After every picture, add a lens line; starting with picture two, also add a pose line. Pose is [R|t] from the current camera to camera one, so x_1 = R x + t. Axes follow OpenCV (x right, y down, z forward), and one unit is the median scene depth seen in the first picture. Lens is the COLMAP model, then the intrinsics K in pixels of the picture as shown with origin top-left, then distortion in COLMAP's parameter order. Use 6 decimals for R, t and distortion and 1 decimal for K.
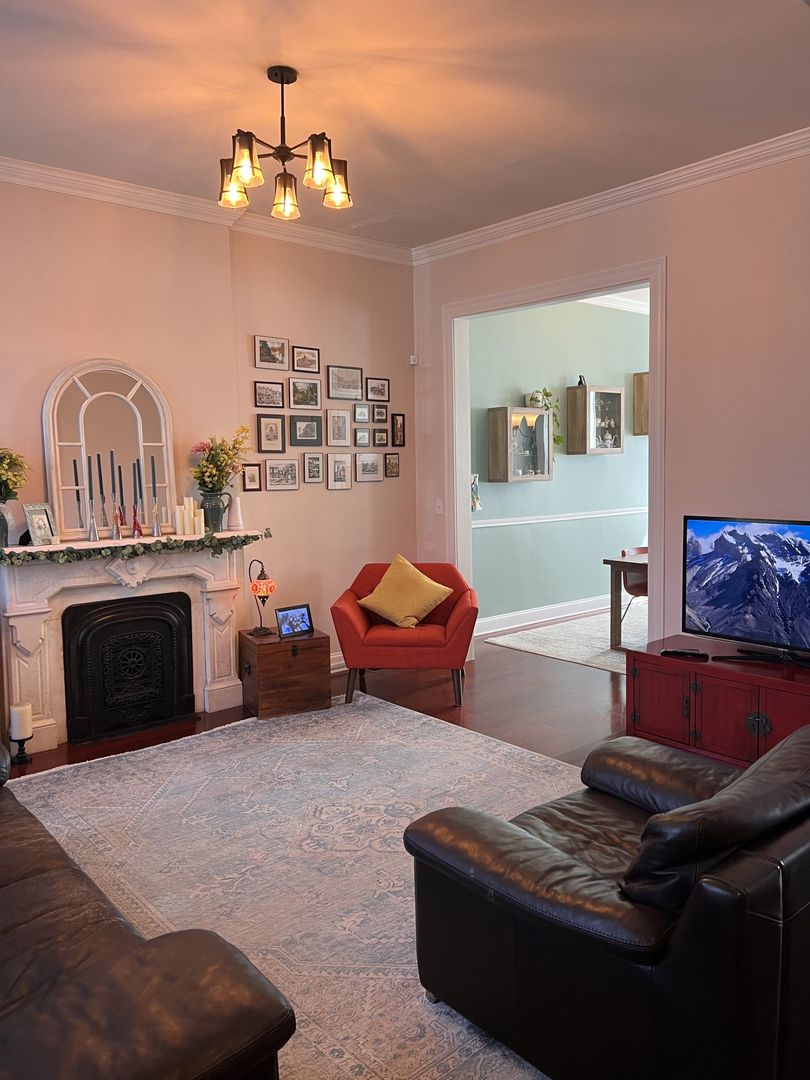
lens RADIAL K [[812.2, 0, 415.5], [0, 812.2, 539.3], [0, 0, 1]] dist [0.022386, -0.007582]
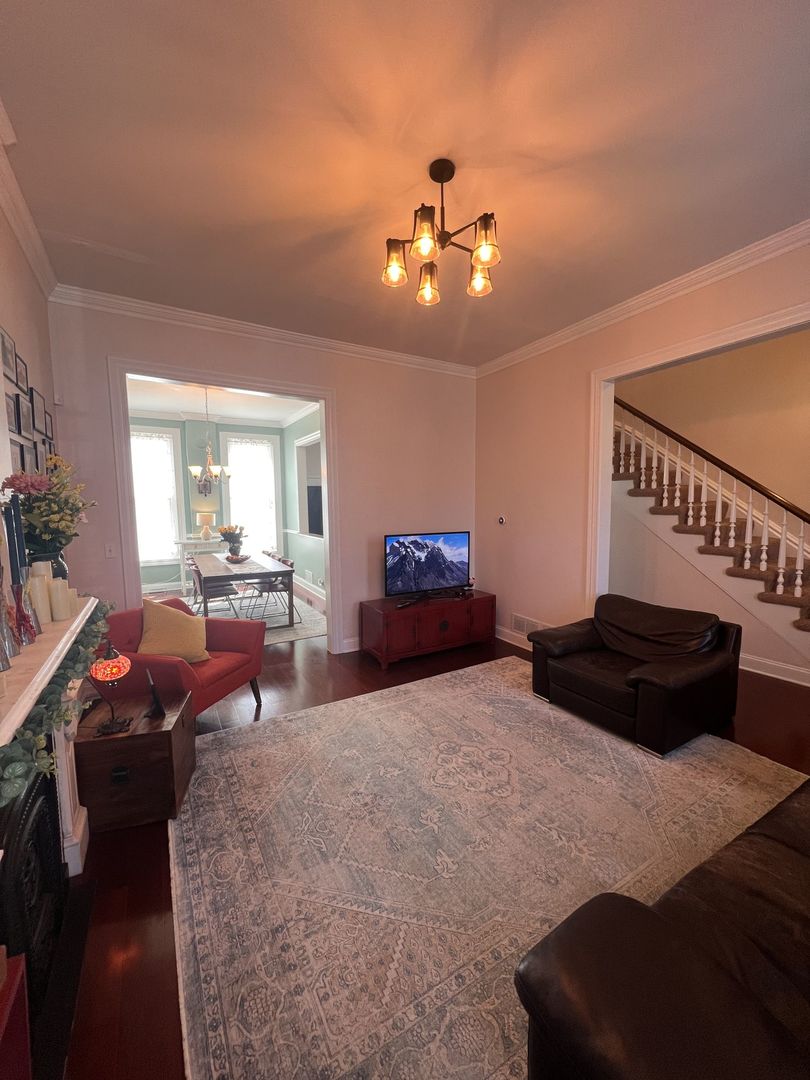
lens RADIAL K [[428.8, 0, 405.8], [0, 428.8, 542.4], [0, 0, 1]] dist [-0.002953, 0.000220]
pose [[0.192729, -0.080175, 0.977971, -0.629909], [0.099509, 0.993115, 0.061807, -0.068532], [-0.976193, 0.085405, 0.199381, 0.760159]]
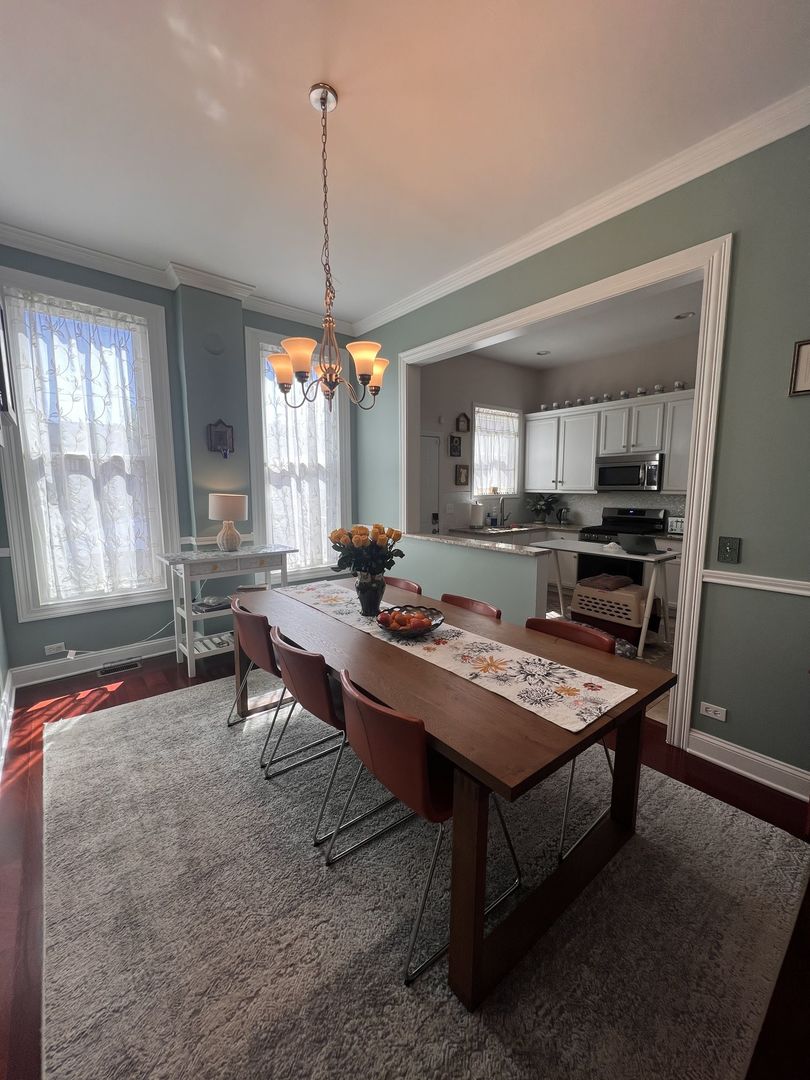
lens RADIAL K [[428.8, 0, 411.0], [0, 428.8, 536.7], [0, 0, 1]] dist [-0.002953, 0.000220]
pose [[0.028562, -0.119050, 0.992477, 0.296717], [0.102448, 0.988003, 0.115565, -0.154800], [-0.994328, 0.098377, 0.040416, 1.708431]]
